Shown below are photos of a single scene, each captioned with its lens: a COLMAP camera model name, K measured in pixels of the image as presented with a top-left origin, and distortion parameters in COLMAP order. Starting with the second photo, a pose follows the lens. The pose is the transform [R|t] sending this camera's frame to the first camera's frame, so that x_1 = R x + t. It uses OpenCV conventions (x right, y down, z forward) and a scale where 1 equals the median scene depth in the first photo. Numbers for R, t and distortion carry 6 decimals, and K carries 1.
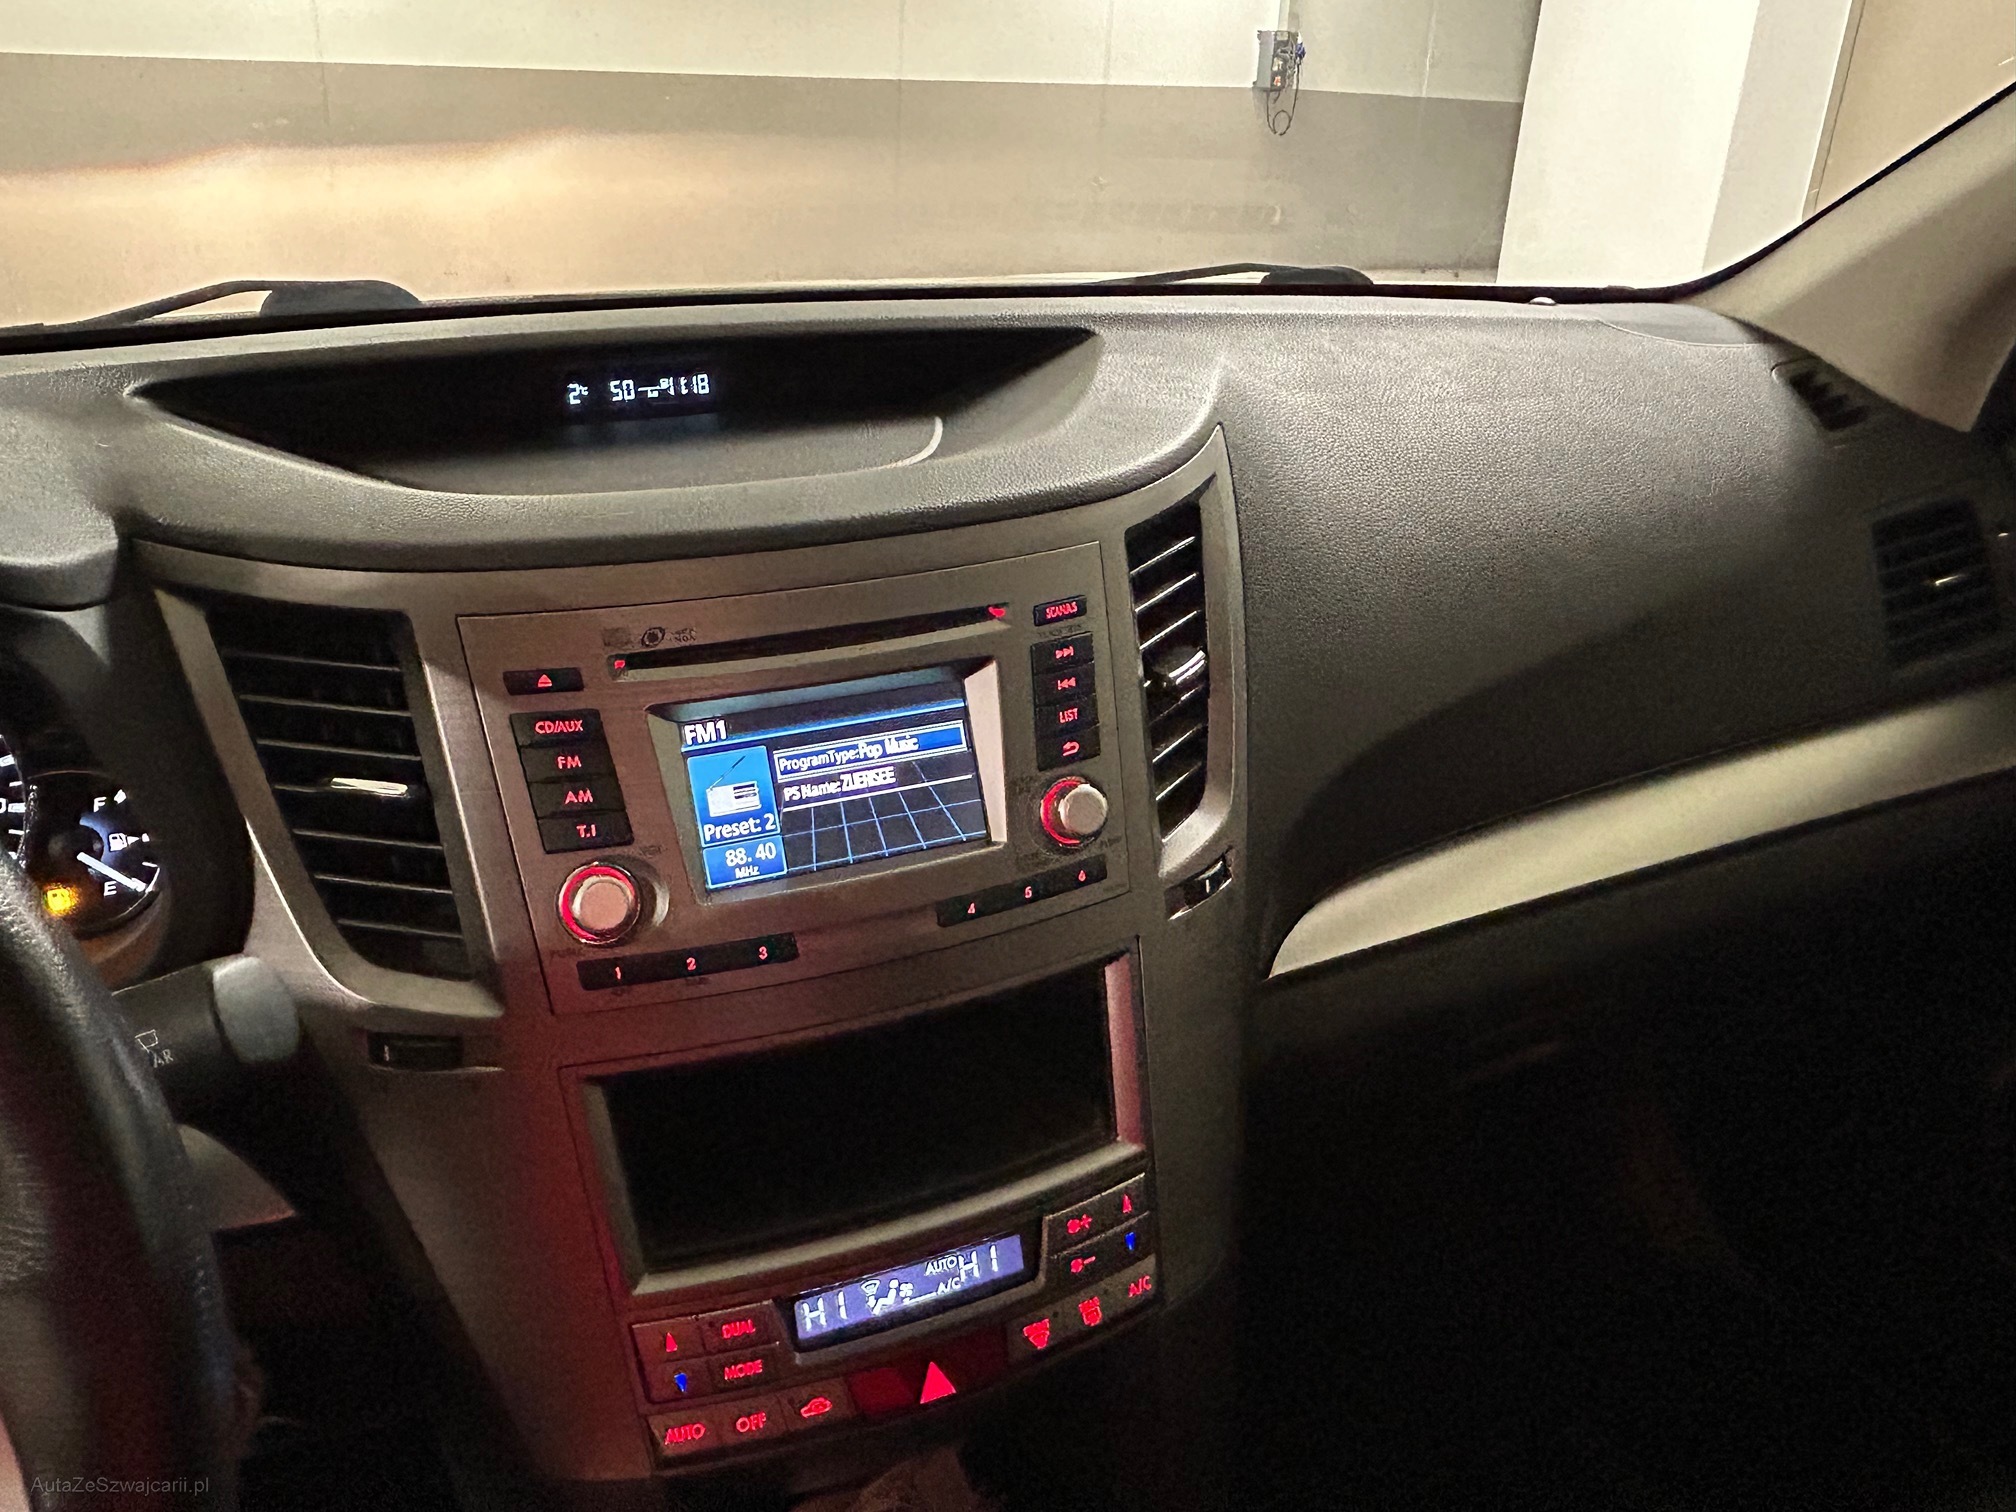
lens RADIAL K [[1474.9, 0, 1015.1], [0, 1474.9, 704.5], [0, 0, 1]] dist [0.004544, 0.000997]
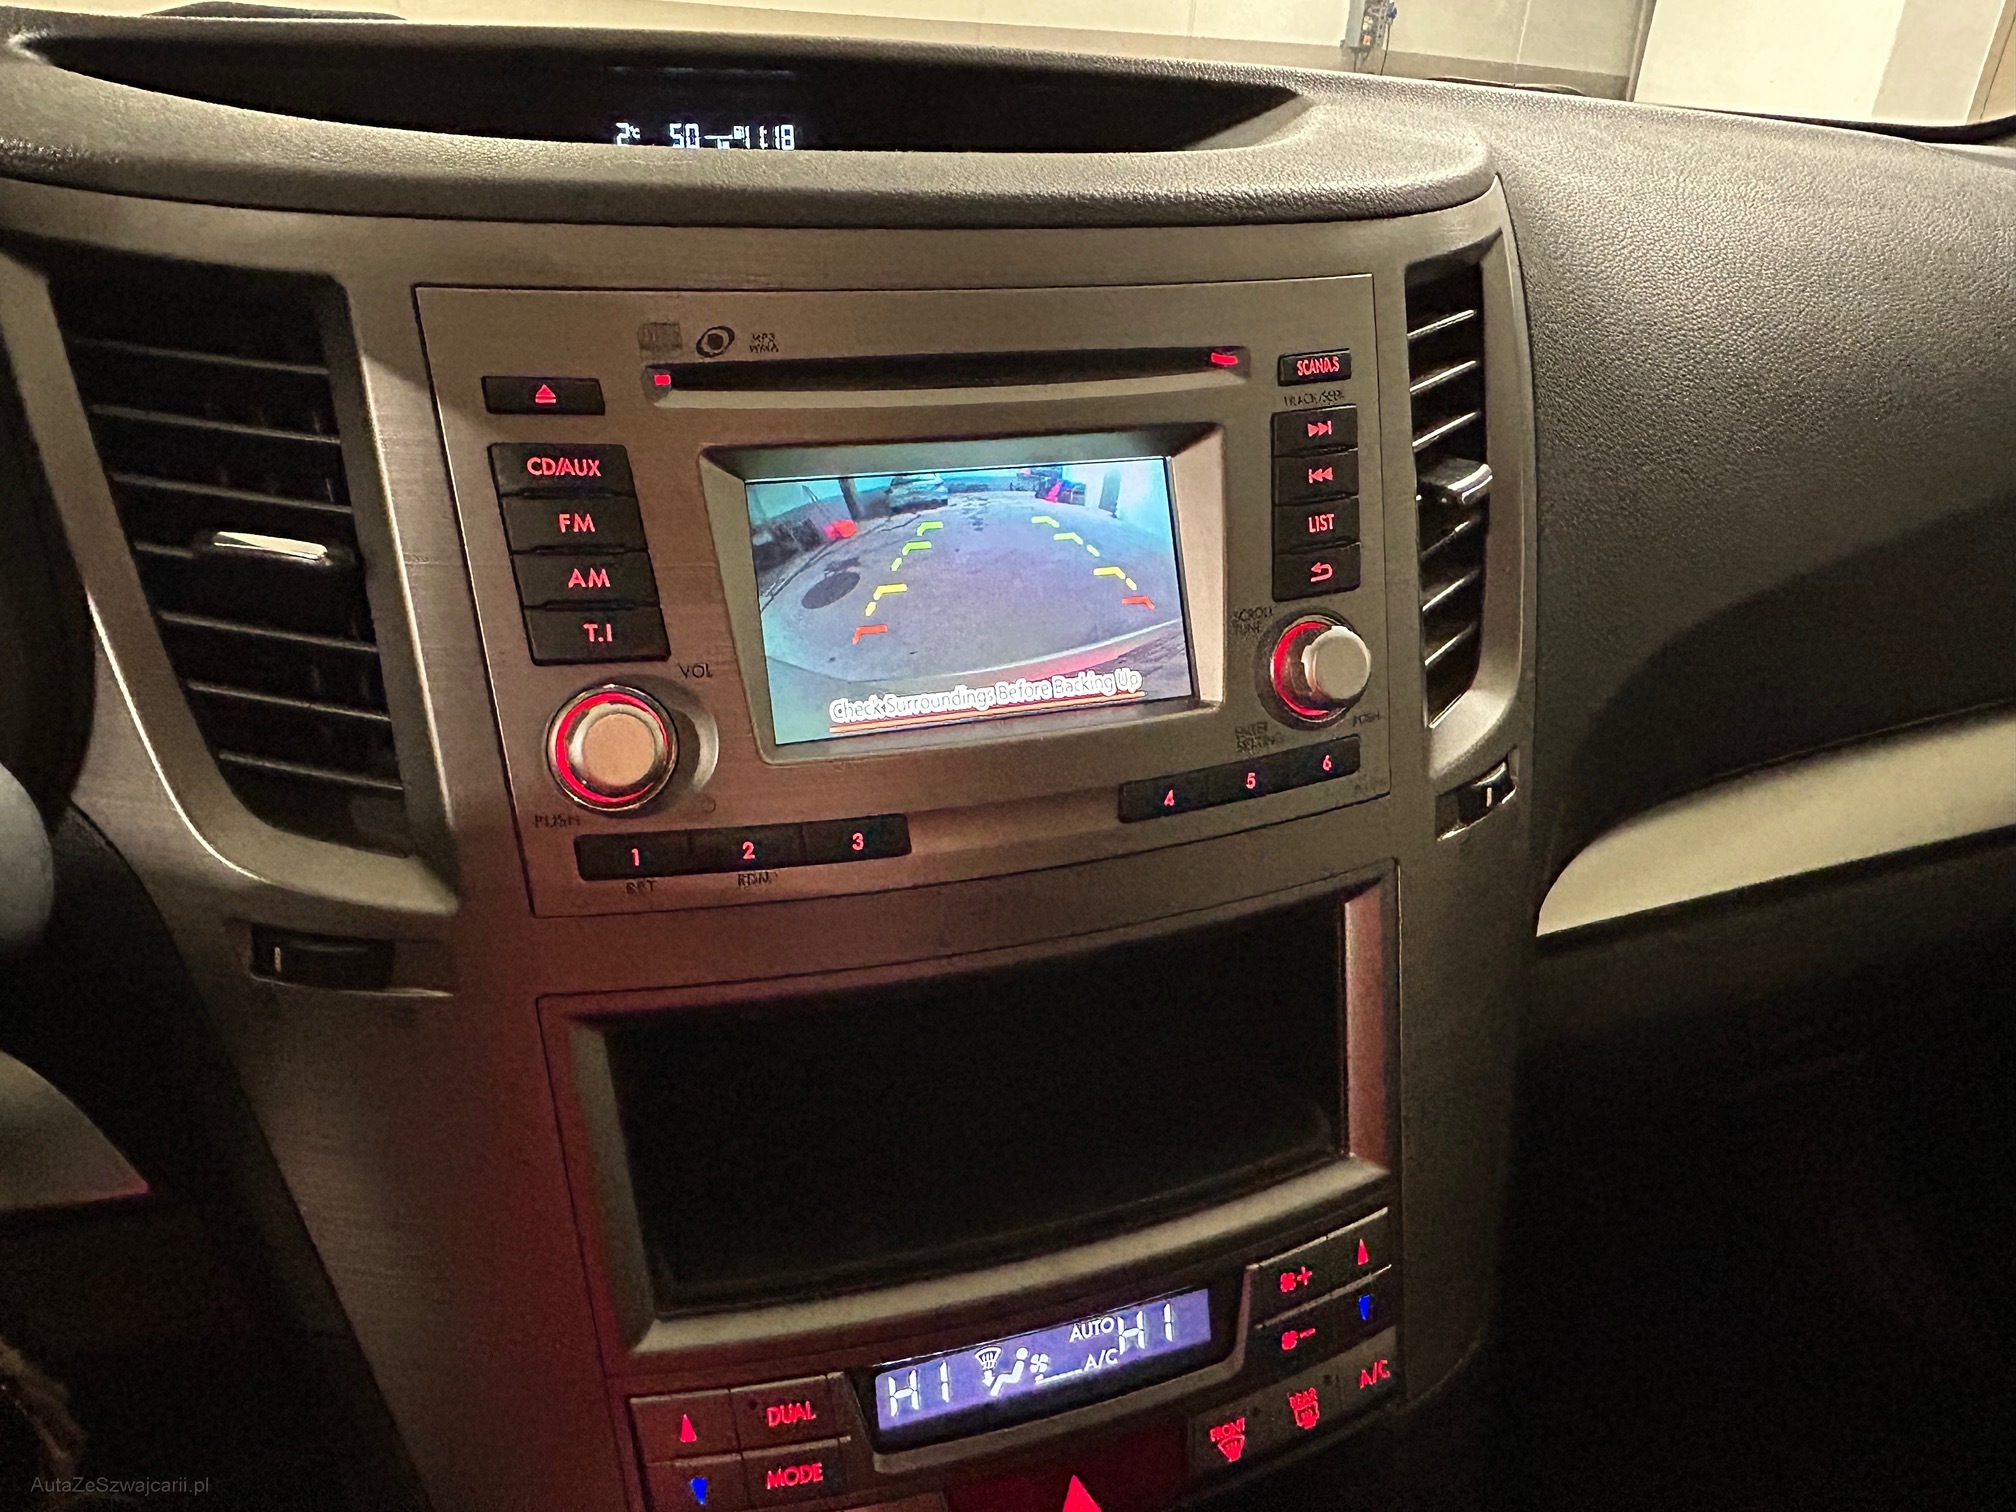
lens RADIAL K [[1510.6, 0, 1004.5], [0, 1510.6, 678.2], [0, 0, 1]] dist [-0.000735, -0.001081]
pose [[0.997869, 0.053472, -0.037401, -0.079282], [-0.053202, 0.998550, 0.008174, 0.081384], [0.037784, -0.006167, 0.999267, 0.313684]]
